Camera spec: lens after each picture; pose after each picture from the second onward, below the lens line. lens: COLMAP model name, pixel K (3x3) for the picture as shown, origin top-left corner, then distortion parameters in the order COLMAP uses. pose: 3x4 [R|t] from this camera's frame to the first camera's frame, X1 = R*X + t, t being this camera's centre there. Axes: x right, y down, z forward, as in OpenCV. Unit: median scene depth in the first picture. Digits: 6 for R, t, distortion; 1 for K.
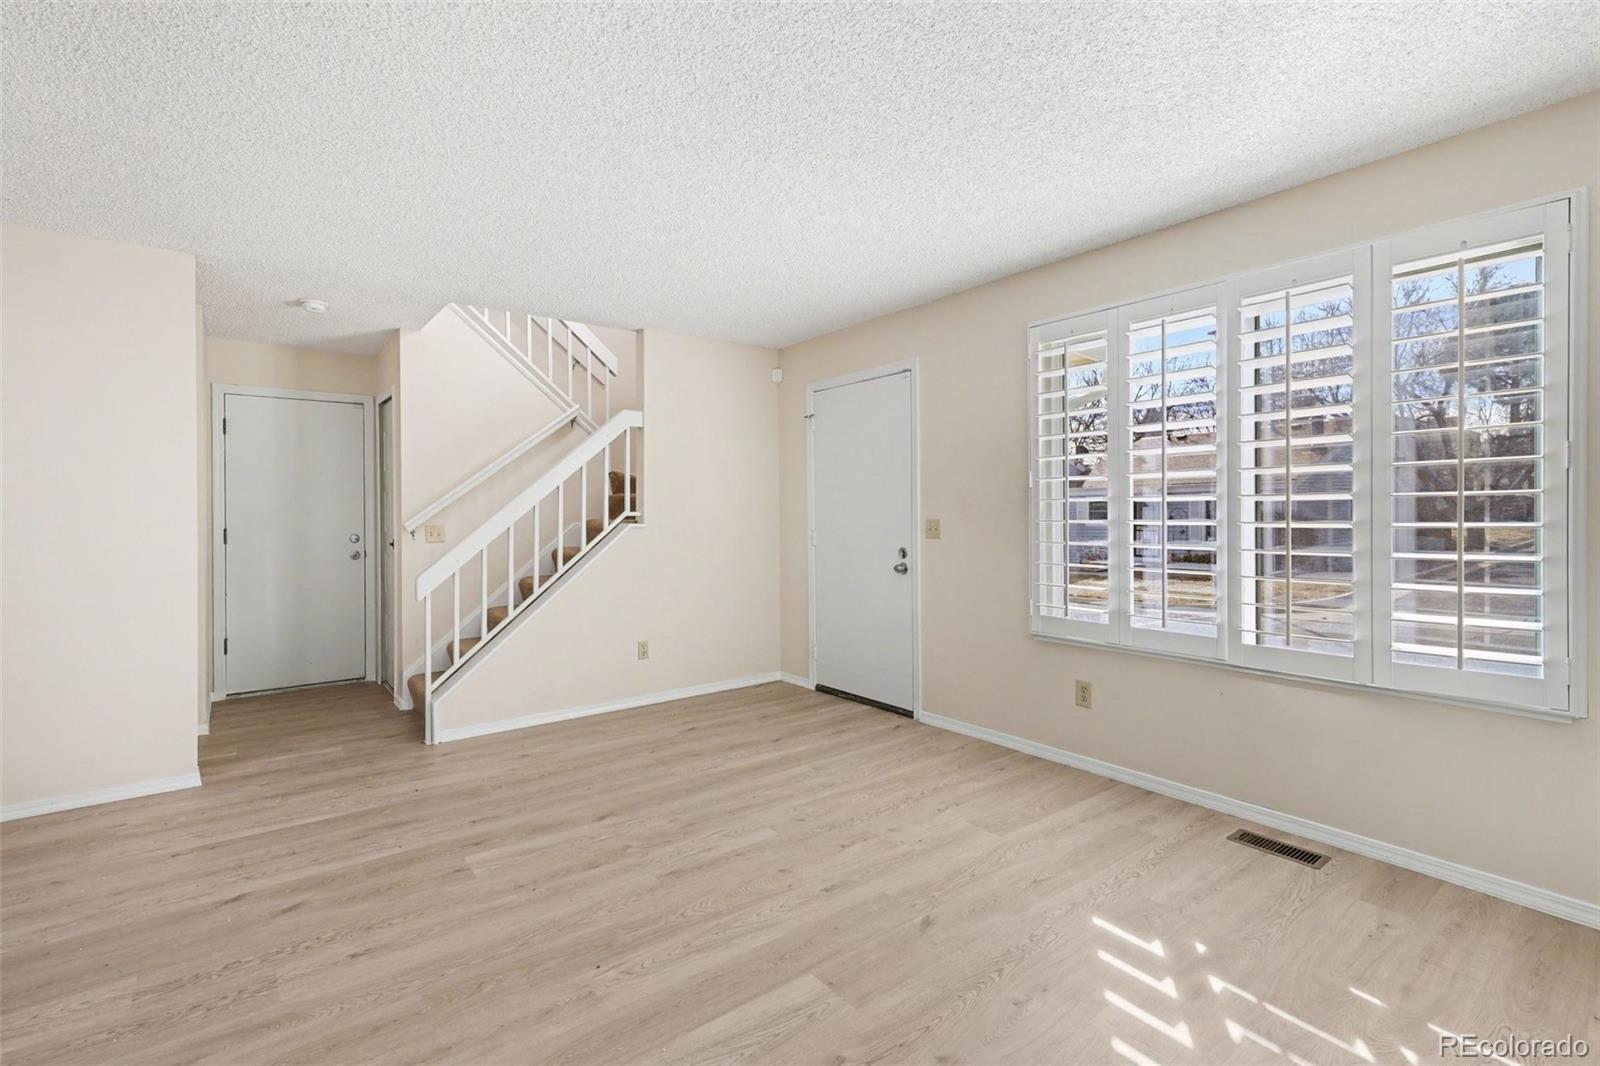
lens RADIAL K [[724.8, 0, 797.7], [0, 724.8, 522.4], [0, 0, 1]] dist [0.009243, -0.001223]
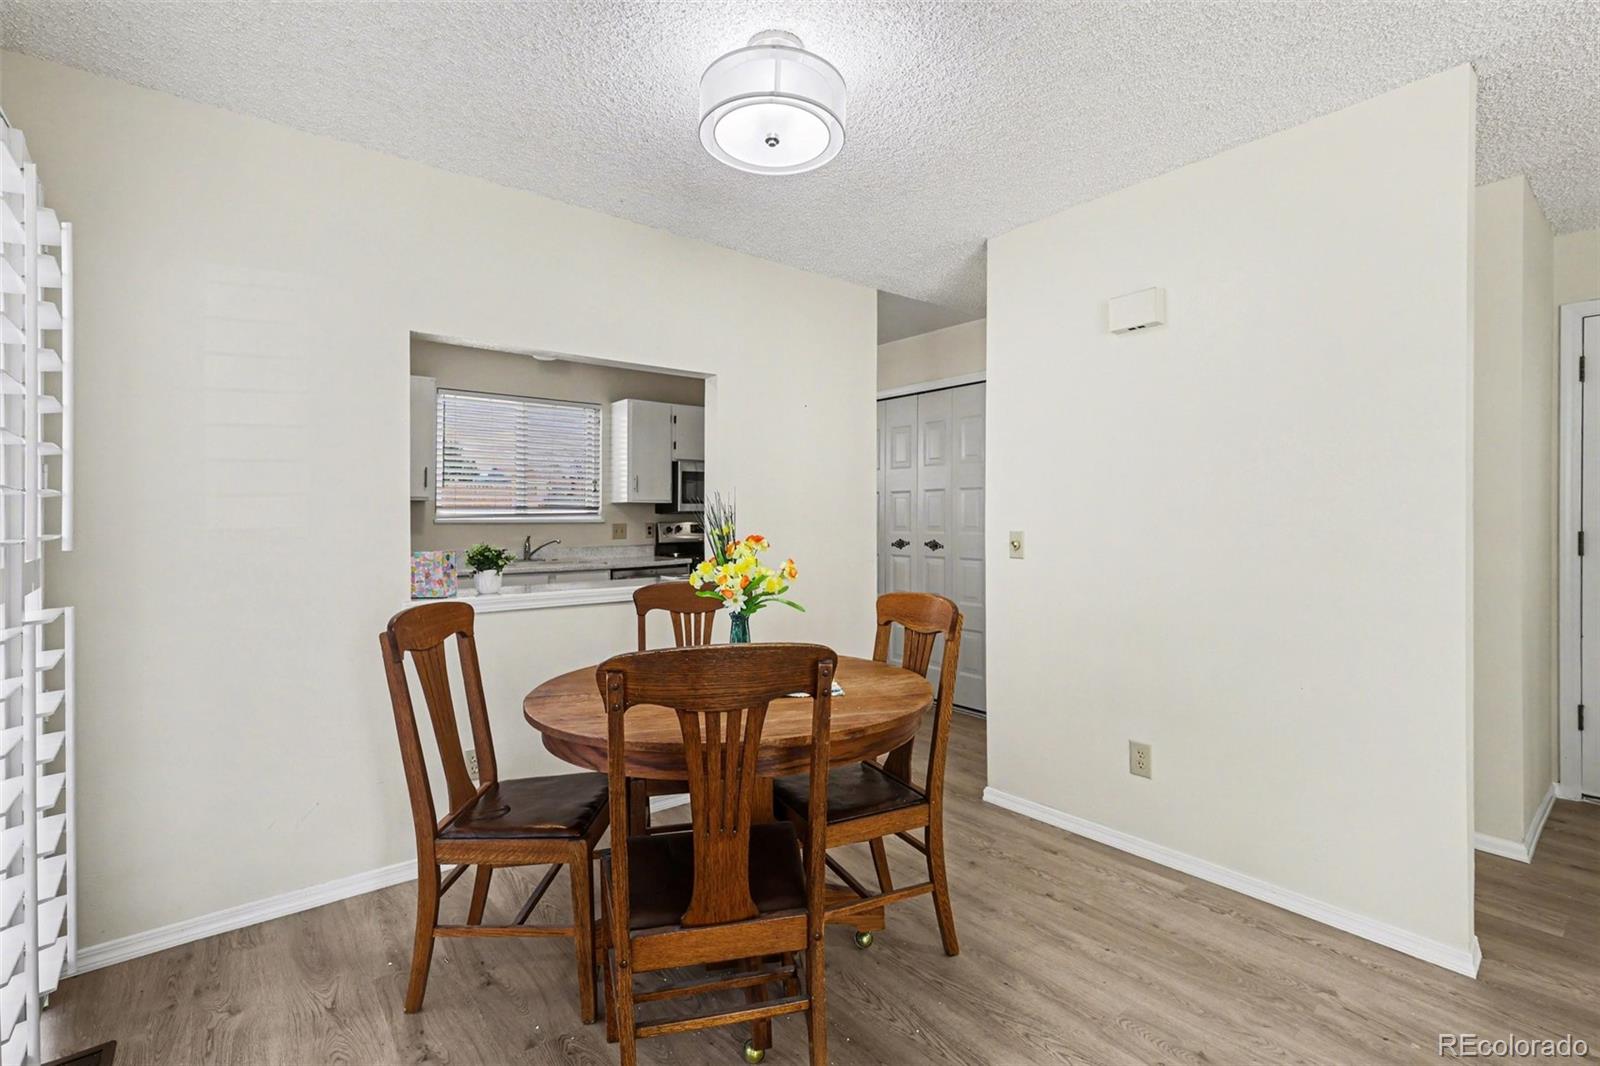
lens RADIAL K [[724.8, 0, 822.8], [0, 724.8, 517.7], [0, 0, 1]] dist [0.009243, -0.001223]
pose [[0.044999, 0.006849, -0.998964, -0.281763], [-0.004109, 0.999969, 0.006671, -0.007609], [0.998979, 0.003804, 0.045026, 0.486236]]
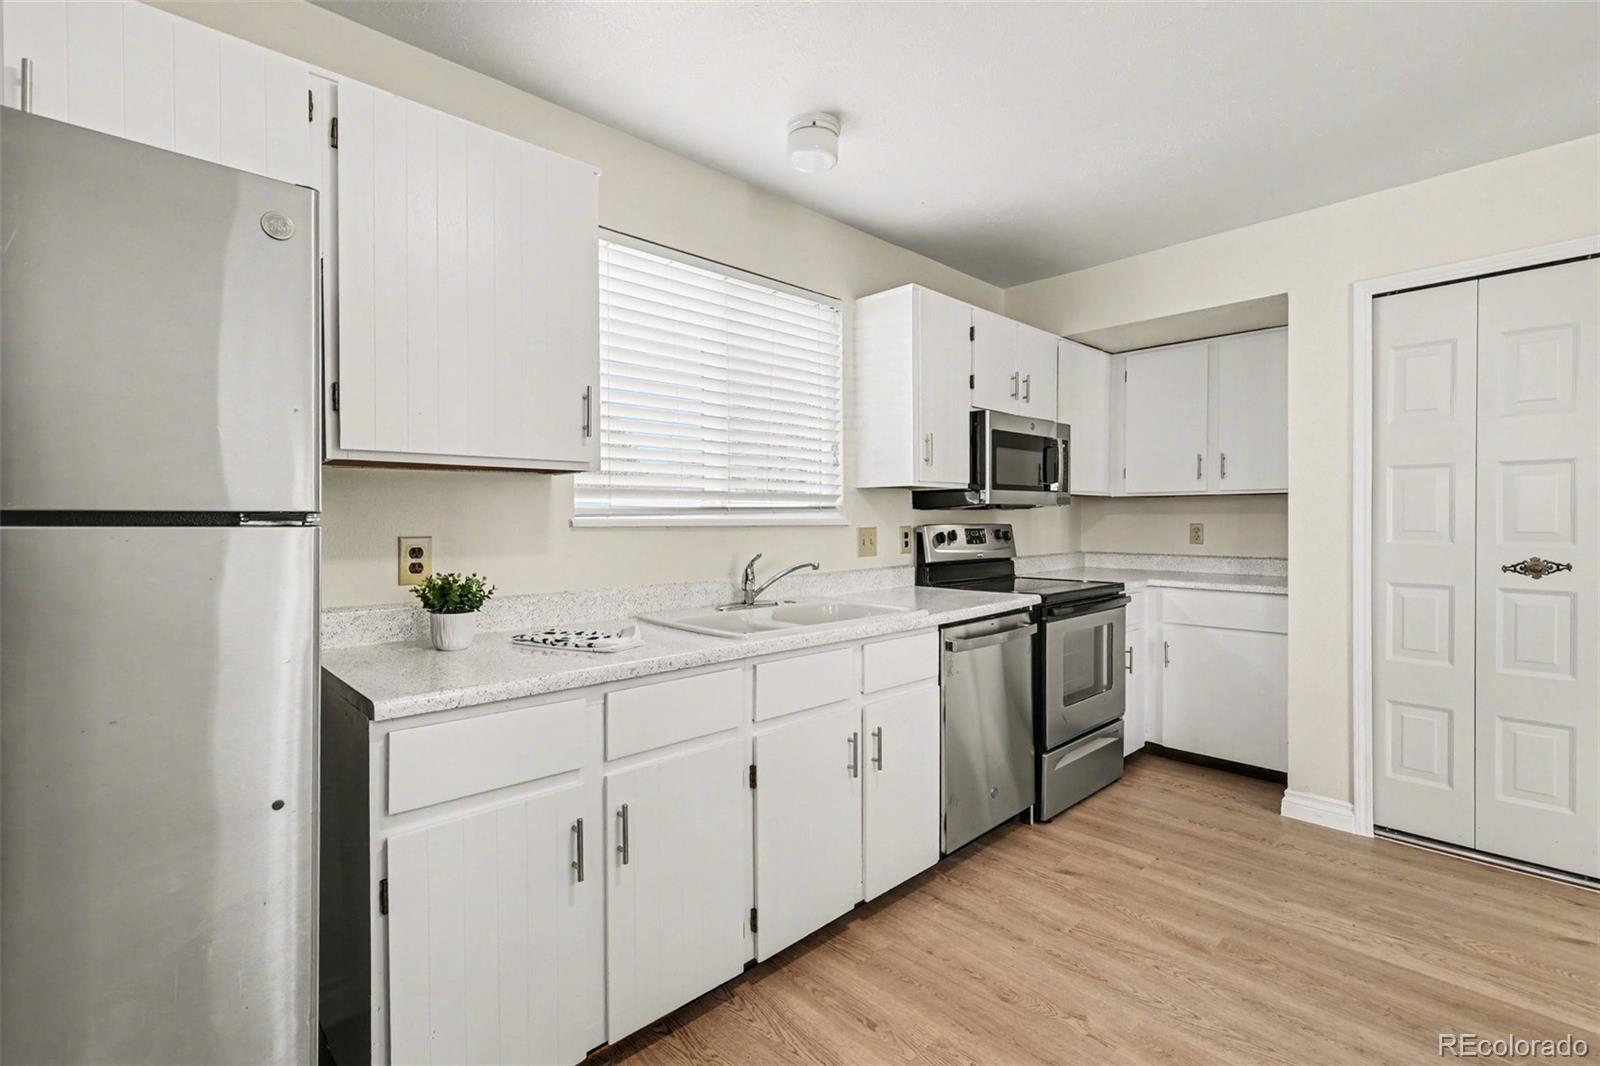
lens RADIAL K [[724.8, 0, 798.9], [0, 724.8, 531.2], [0, 0, 1]] dist [0.009243, -0.001223]
pose [[0.109801, 0.021602, -0.993719, -1.182272], [-0.004948, 0.999763, 0.021186, 0.007773], [0.993941, 0.002590, 0.109882, -0.157033]]
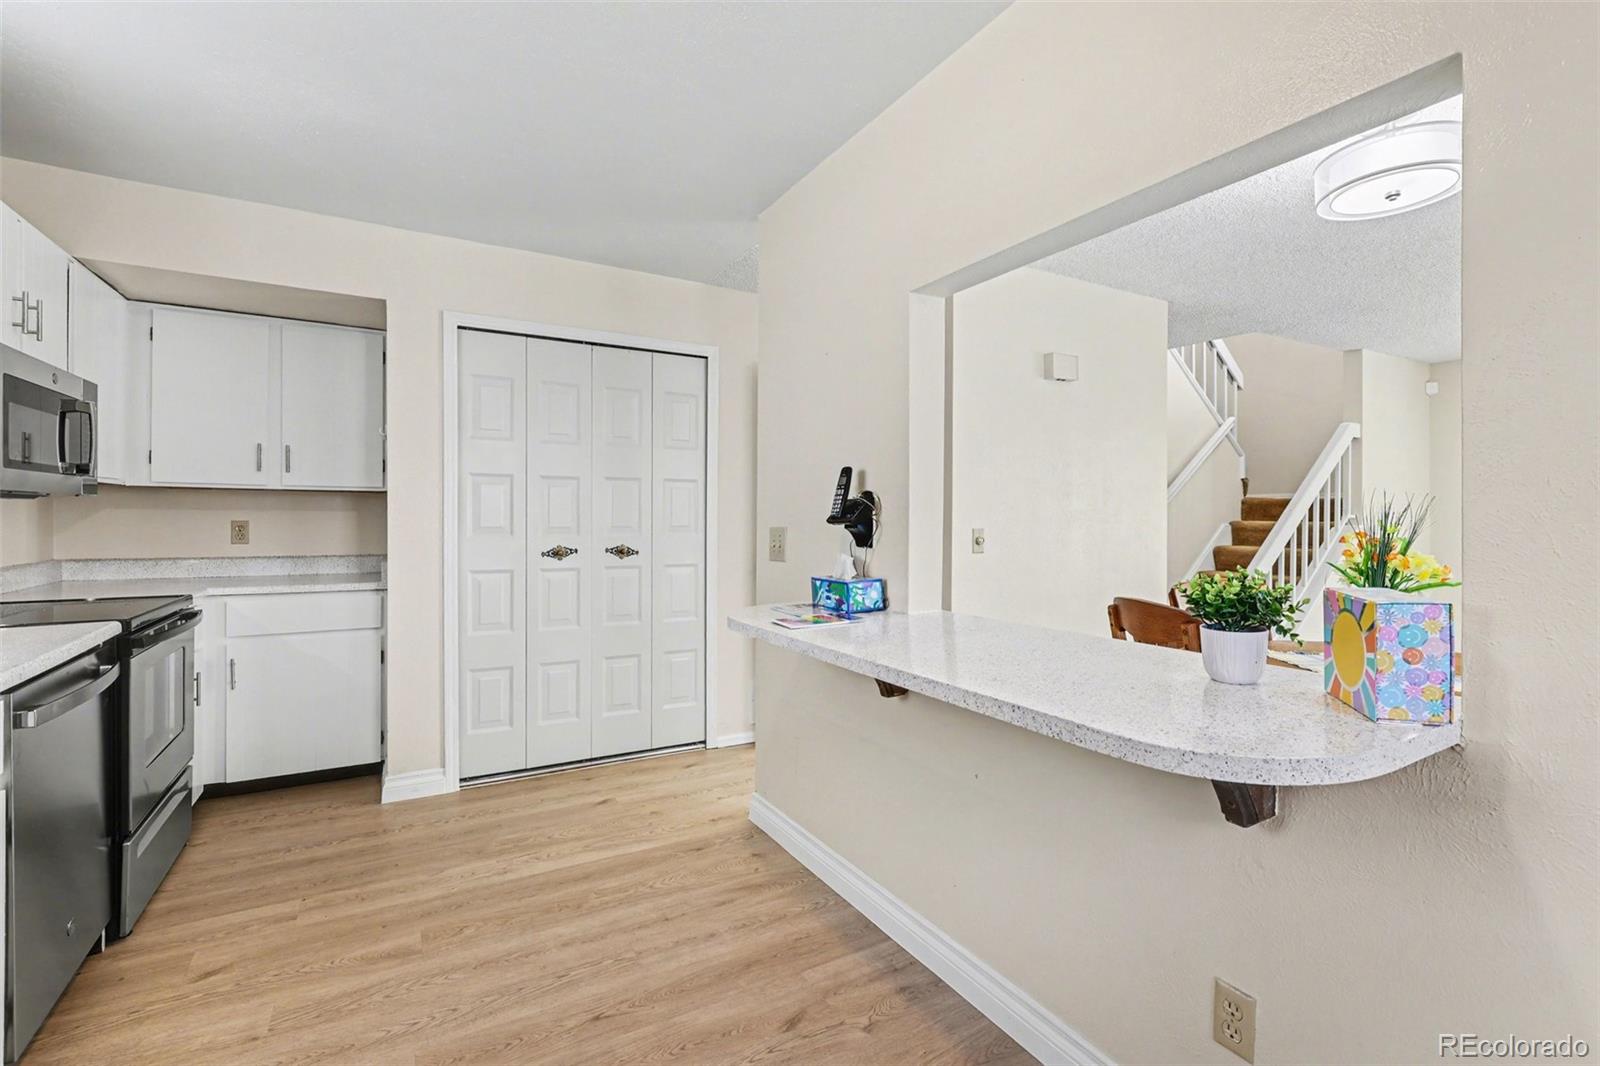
lens RADIAL K [[724.8, 0, 797.8], [0, 724.8, 523.5], [0, 0, 1]] dist [0.009243, -0.001223]
pose [[0.988865, 0.013224, -0.148228, -1.360421], [-0.013209, 0.999912, 0.001085, 0.009693], [0.148229, 0.000885, 0.988953, -0.316274]]
